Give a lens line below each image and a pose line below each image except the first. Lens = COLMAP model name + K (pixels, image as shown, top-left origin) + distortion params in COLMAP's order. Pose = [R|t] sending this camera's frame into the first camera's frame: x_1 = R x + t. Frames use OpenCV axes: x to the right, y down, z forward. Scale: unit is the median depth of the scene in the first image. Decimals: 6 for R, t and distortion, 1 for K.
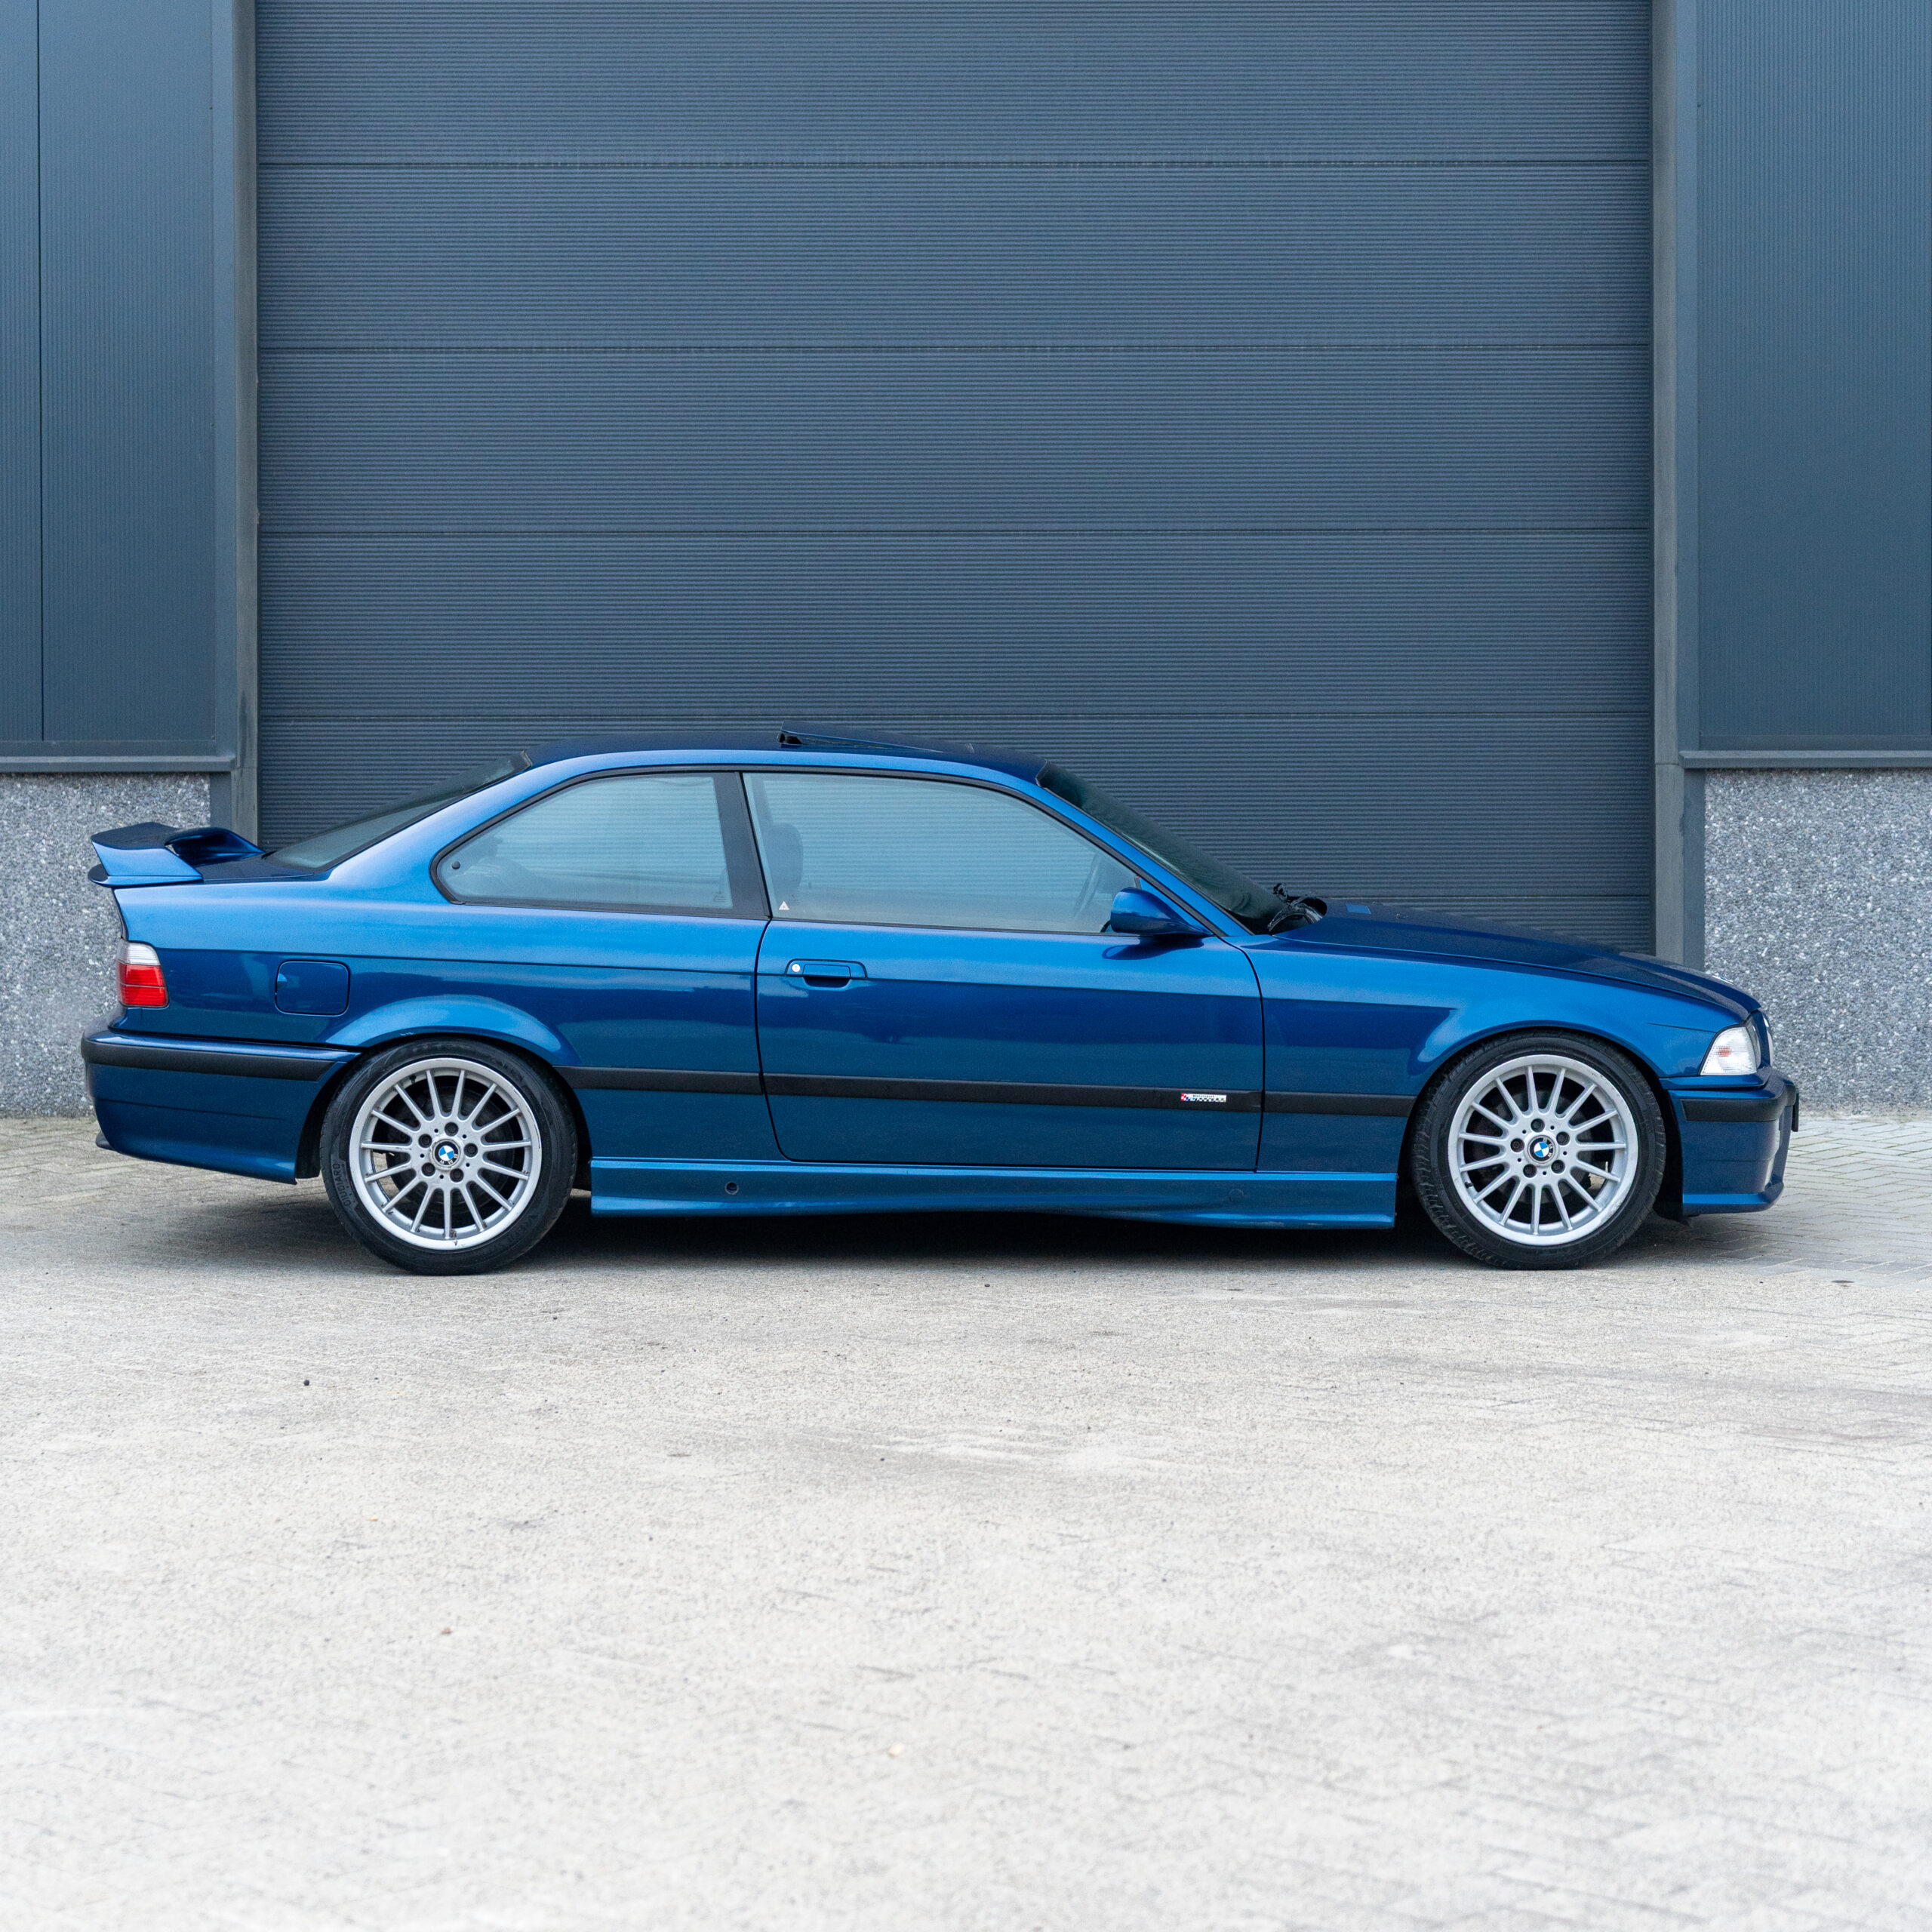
lens RADIAL K [[4465.6, 0, 962.6], [0, 4465.6, 901.9], [0, 0, 1]] dist [-0.011593, 0.024108]
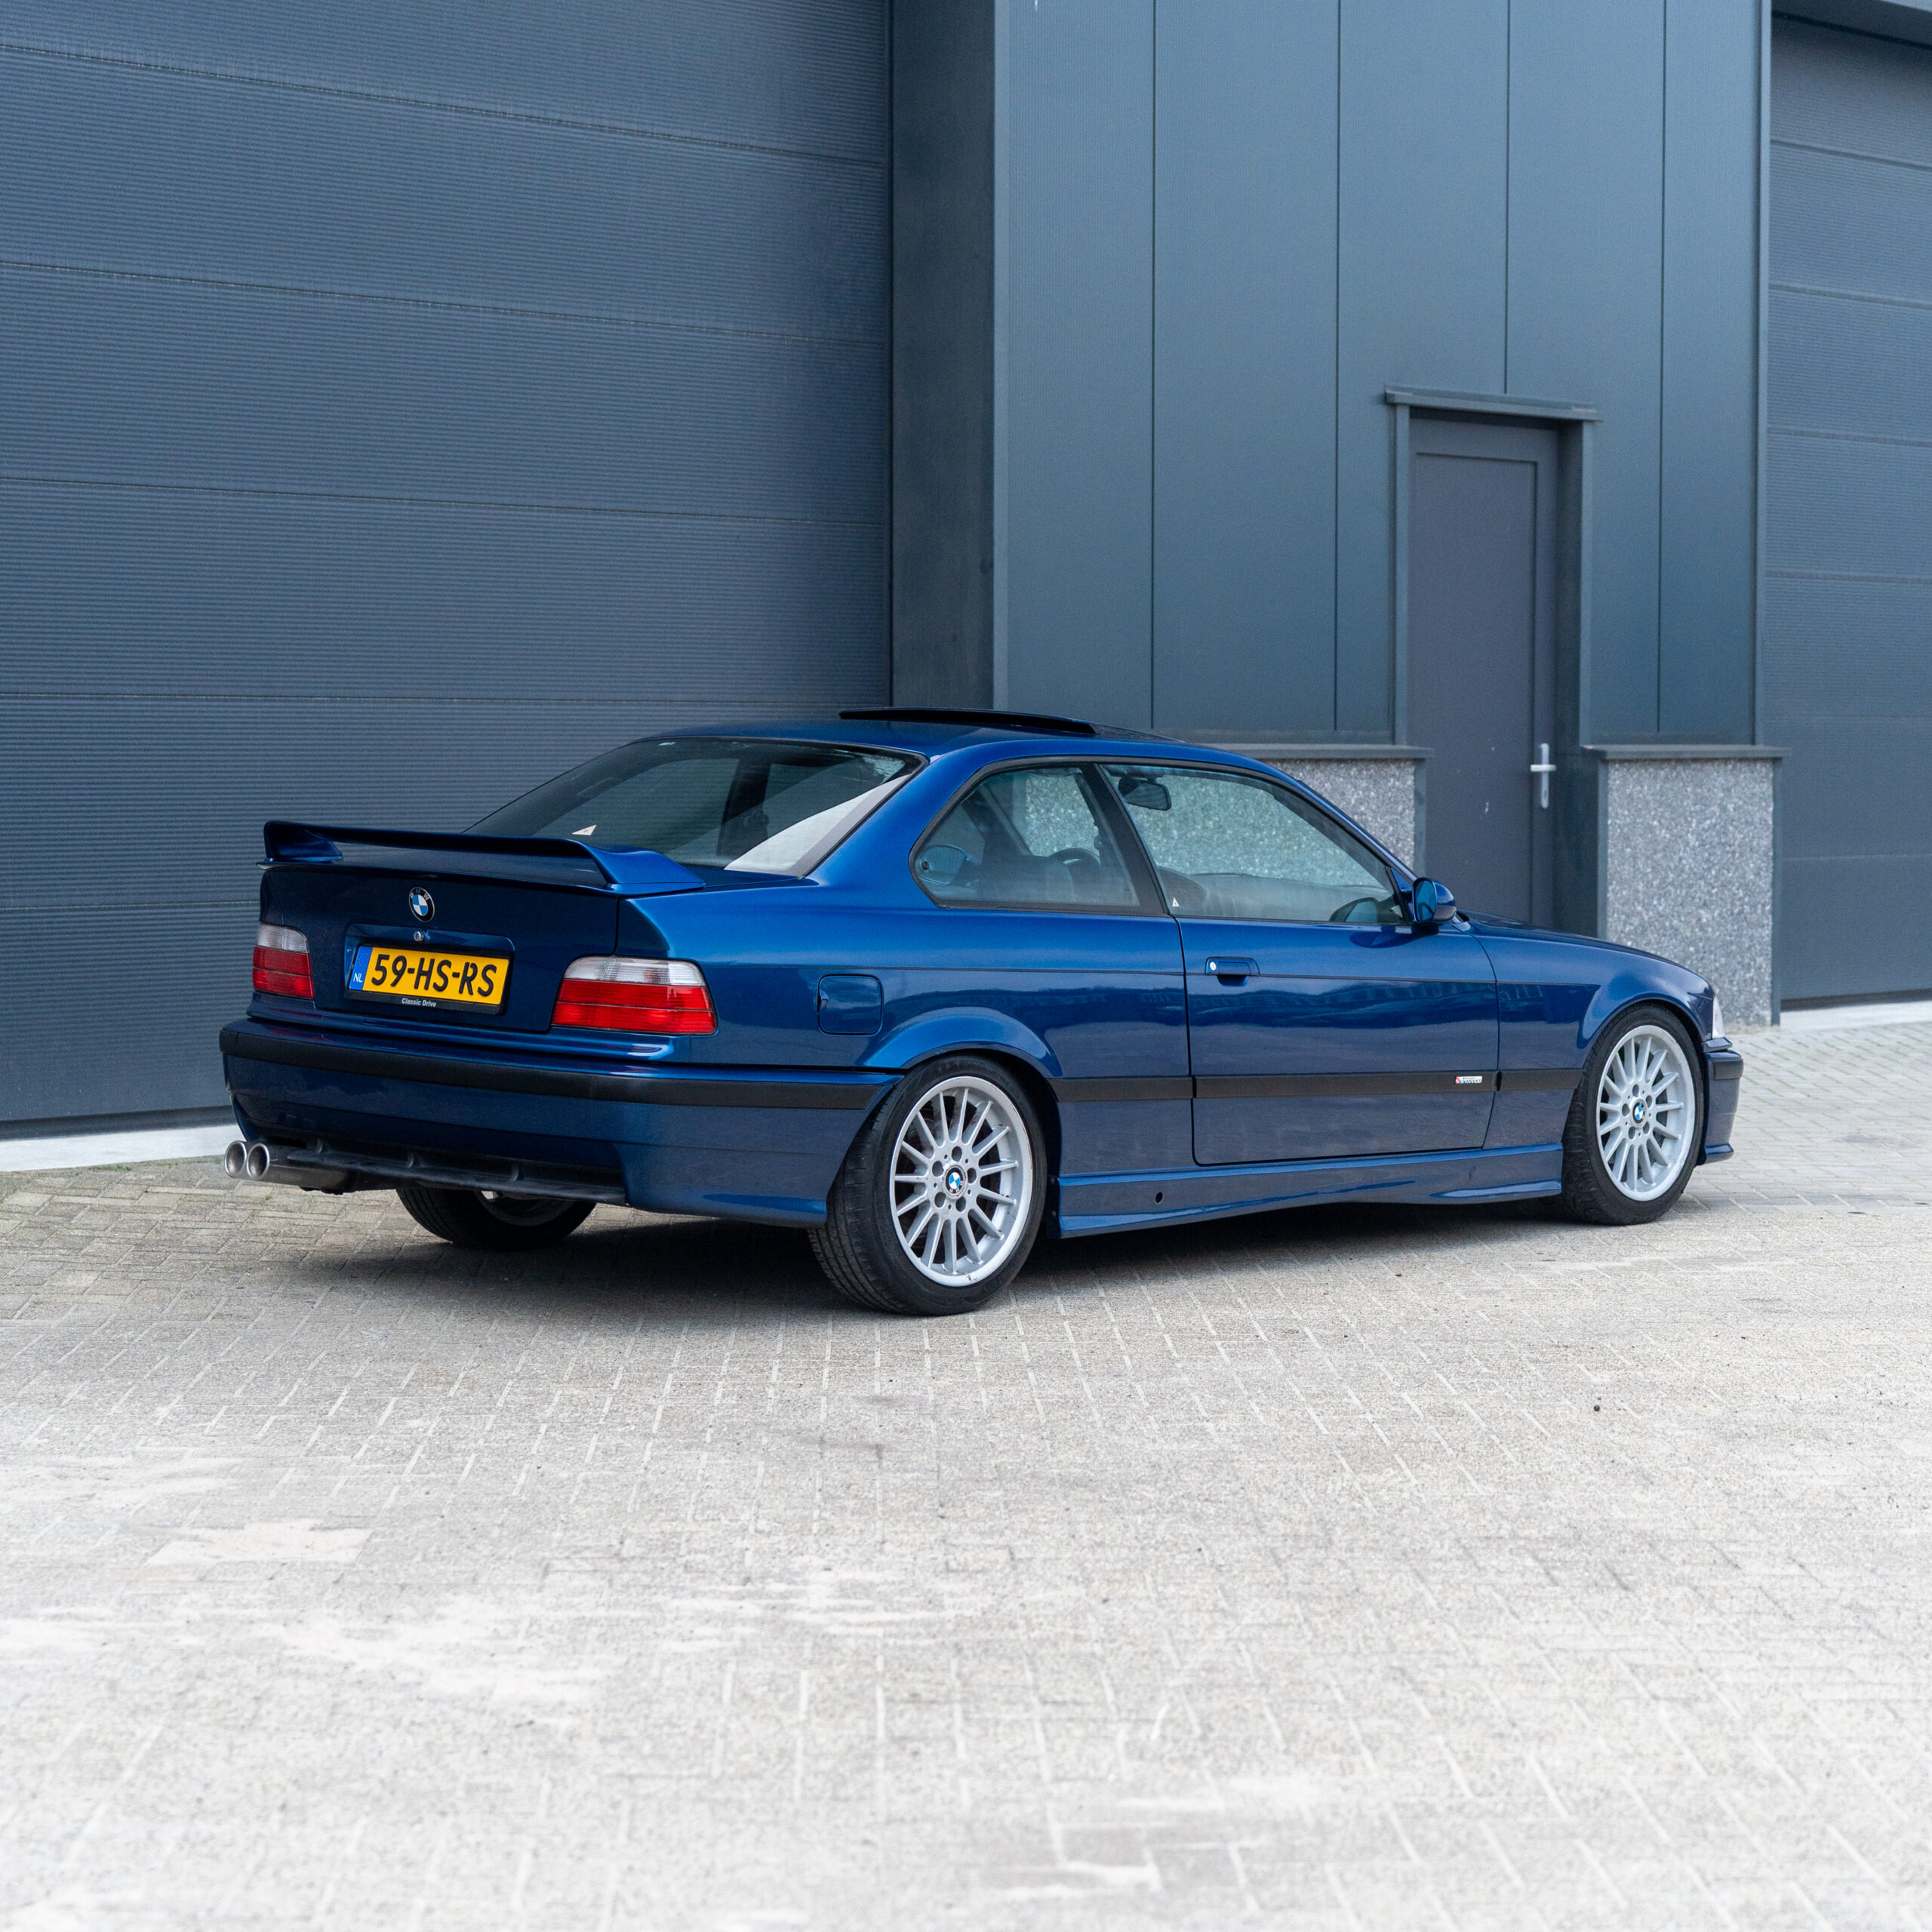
lens RADIAL K [[4484.8, 0, 966.0], [0, 4484.8, 966.0], [0, 0, 1]] dist [-0.015824, 0.095097]
pose [[0.695684, -0.030218, 0.717713, -0.837946], [0.017479, 0.999531, 0.025141, -0.011389], [-0.718136, -0.004945, 0.695886, 0.393216]]
